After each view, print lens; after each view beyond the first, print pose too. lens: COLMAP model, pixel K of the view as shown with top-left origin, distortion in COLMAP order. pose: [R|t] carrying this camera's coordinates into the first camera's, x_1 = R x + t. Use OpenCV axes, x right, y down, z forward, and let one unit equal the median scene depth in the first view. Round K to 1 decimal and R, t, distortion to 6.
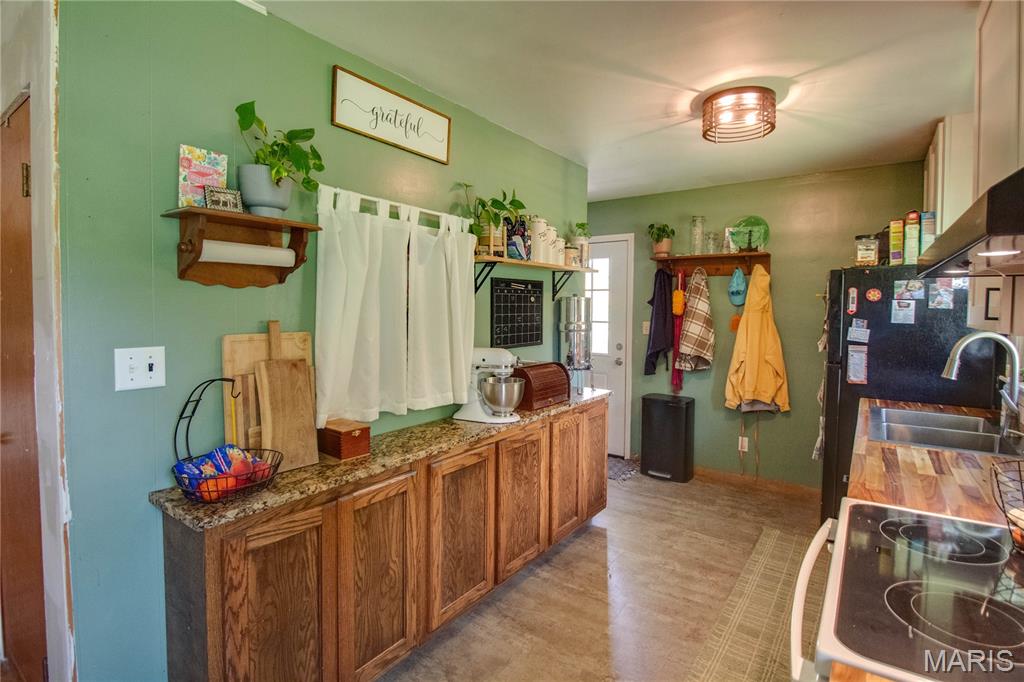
lens RADIAL K [[500.4, 0, 523.9], [0, 500.4, 326.8], [0, 0, 1]] dist [0.000427, 0.000014]
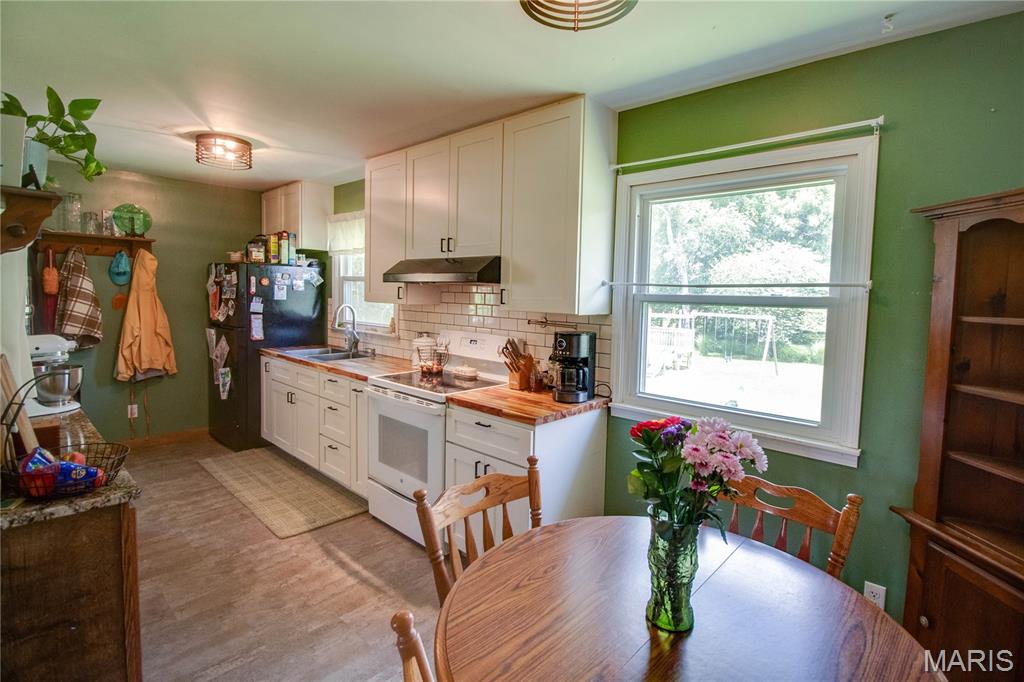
lens RADIAL K [[500.4, 0, 512.6], [0, 500.4, 335.8], [0, 0, 1]] dist [0.000427, 0.000014]
pose [[0.157992, -0.090471, 0.983287, -0.532462], [0.019375, 0.995886, 0.088517, -0.013557], [-0.987250, 0.005066, 0.159095, -0.004112]]
